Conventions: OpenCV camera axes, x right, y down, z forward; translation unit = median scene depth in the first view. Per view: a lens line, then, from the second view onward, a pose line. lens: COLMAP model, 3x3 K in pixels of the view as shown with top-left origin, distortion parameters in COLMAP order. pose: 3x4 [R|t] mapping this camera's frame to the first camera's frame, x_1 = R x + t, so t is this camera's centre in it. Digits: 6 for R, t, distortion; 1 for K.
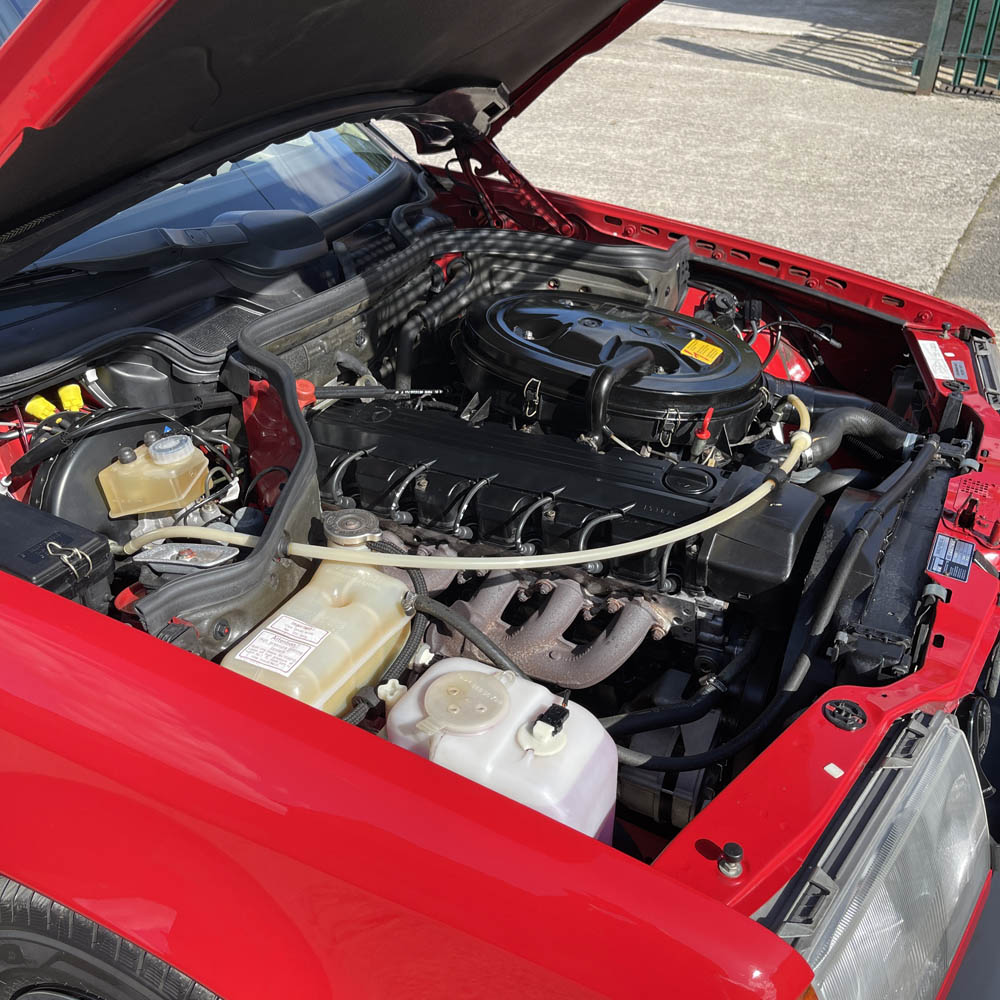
lens RADIAL K [[1125.2, 0, 506.2], [0, 1125.2, 540.4], [0, 0, 1]] dist [0.047141, -0.073268]
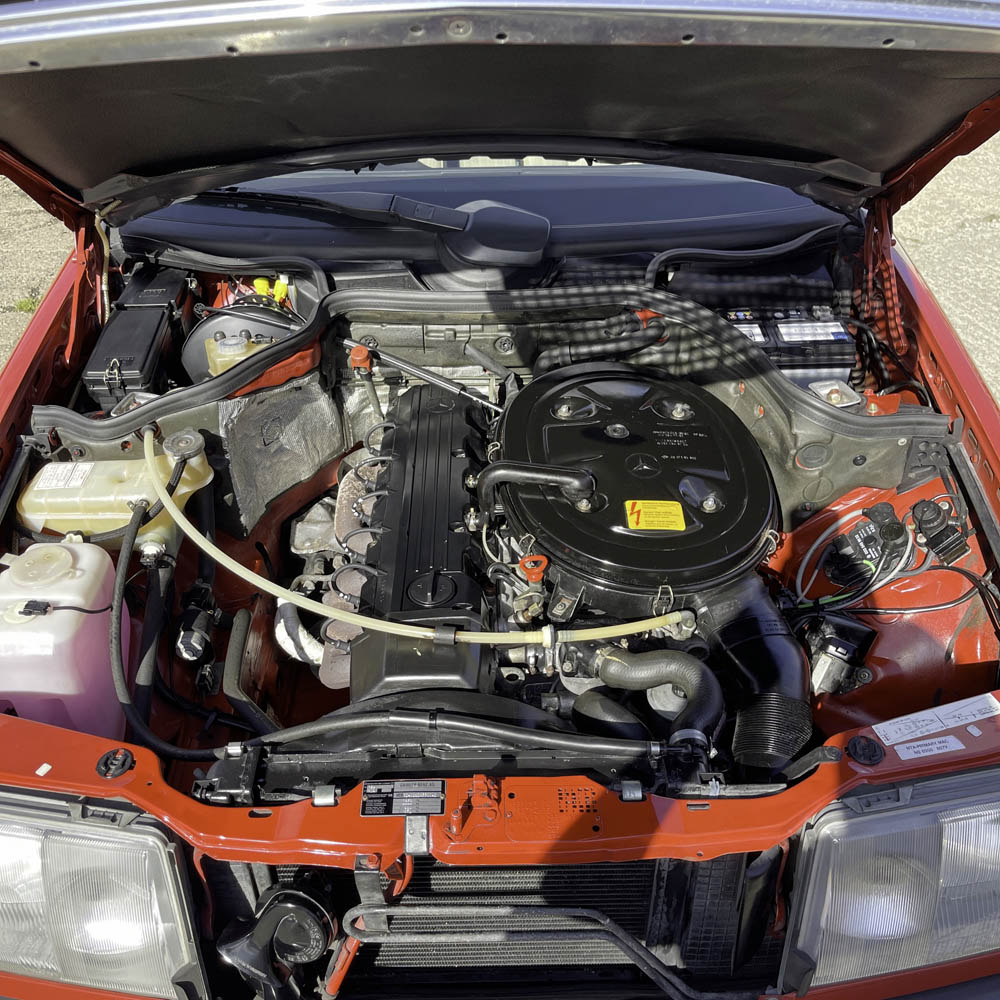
lens RADIAL K [[1125.2, 0, 506.2], [0, 1125.2, 540.4], [0, 0, 1]] dist [0.047141, -0.073268]
pose [[0.408758, 0.537402, -0.737642, 0.795781], [-0.435630, 0.825118, 0.359731, -0.421185], [0.801962, 0.174296, 0.571382, 0.404345]]
